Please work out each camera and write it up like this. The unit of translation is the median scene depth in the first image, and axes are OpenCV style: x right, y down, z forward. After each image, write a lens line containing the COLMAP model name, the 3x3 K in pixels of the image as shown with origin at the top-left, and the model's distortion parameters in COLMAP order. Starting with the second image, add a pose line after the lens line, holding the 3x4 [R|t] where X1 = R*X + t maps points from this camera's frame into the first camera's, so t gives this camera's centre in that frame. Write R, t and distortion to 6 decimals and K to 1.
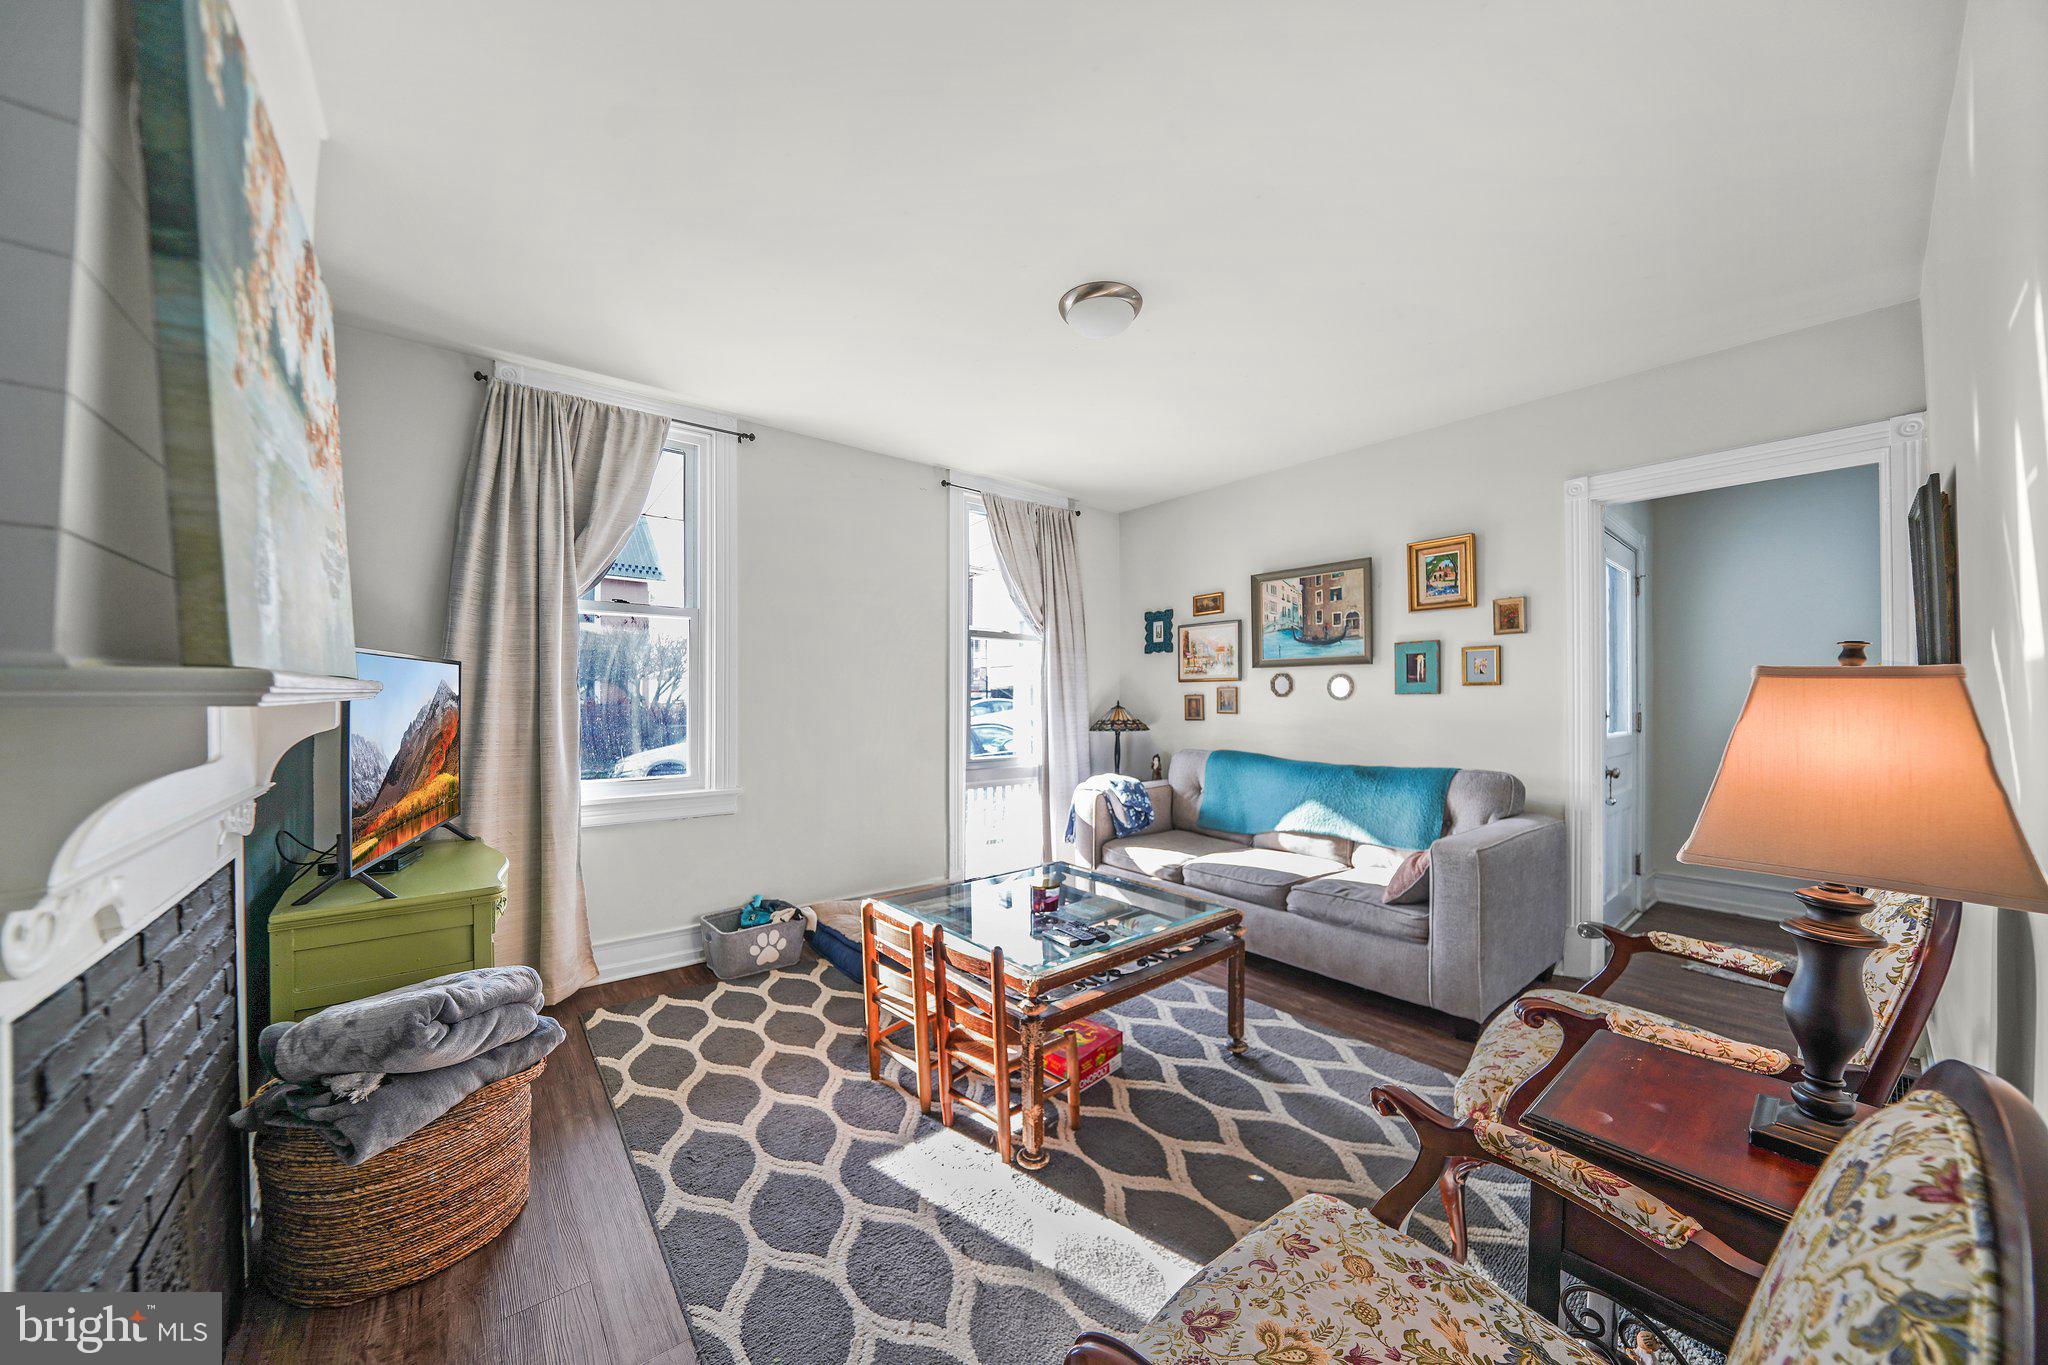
lens RADIAL K [[713.5, 0, 1018.6], [0, 713.5, 691.3], [0, 0, 1]] dist [-0.021495, 0.001196]
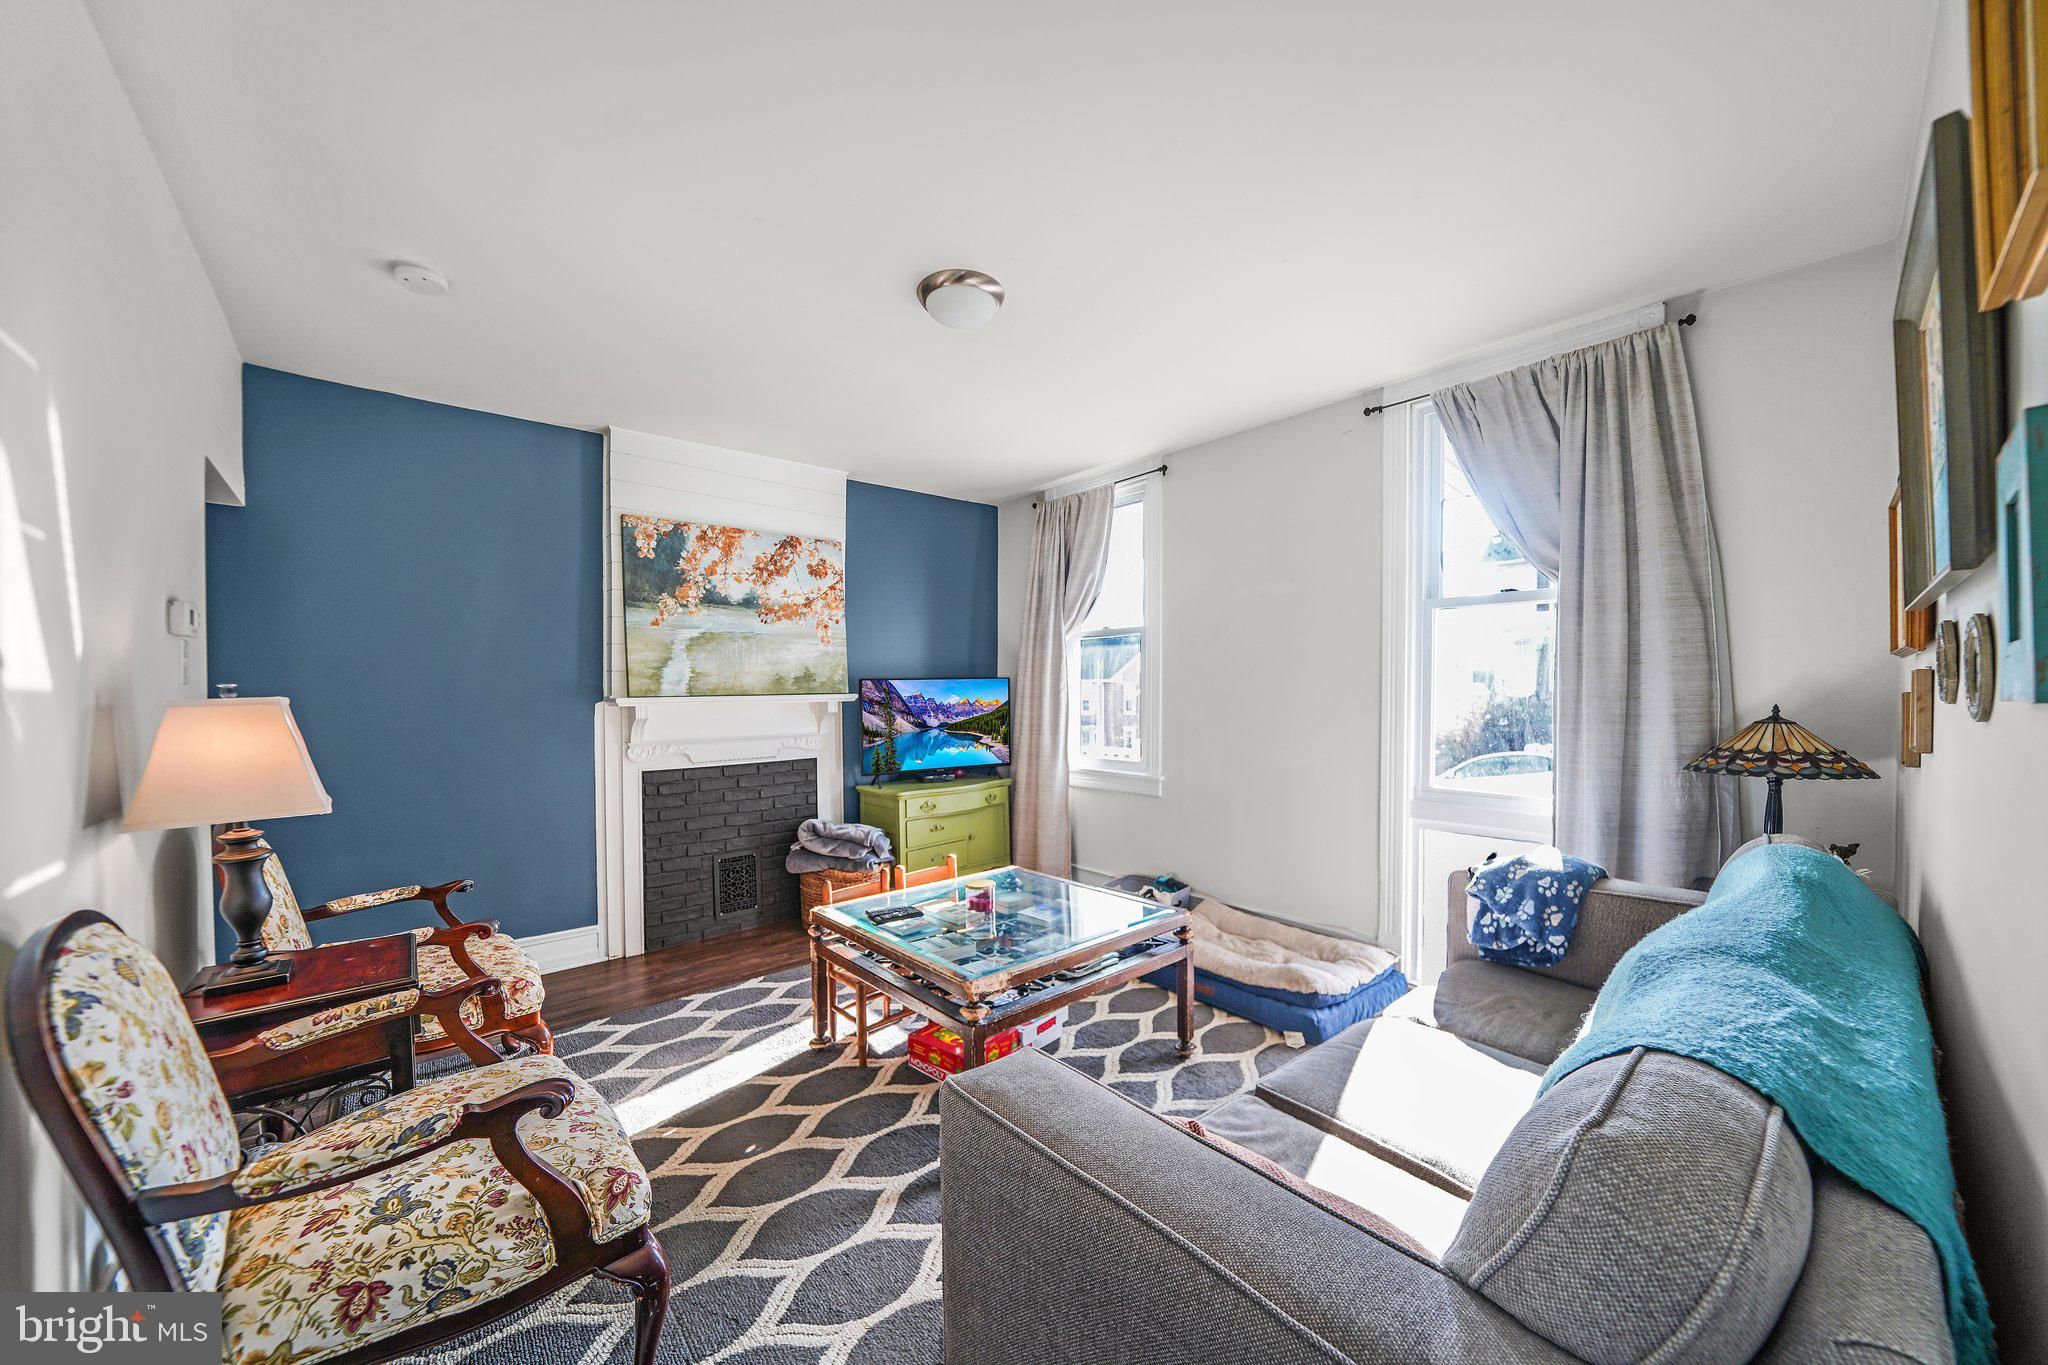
lens RADIAL K [[713.5, 0, 1019.6], [0, 713.5, 697.7], [0, 0, 1]] dist [-0.021495, 0.001196]
pose [[0.039350, 0.002971, -0.999221, 0.864524], [0.013459, 0.999903, 0.003504, 0.000640], [0.999135, -0.013587, 0.039306, 0.831627]]
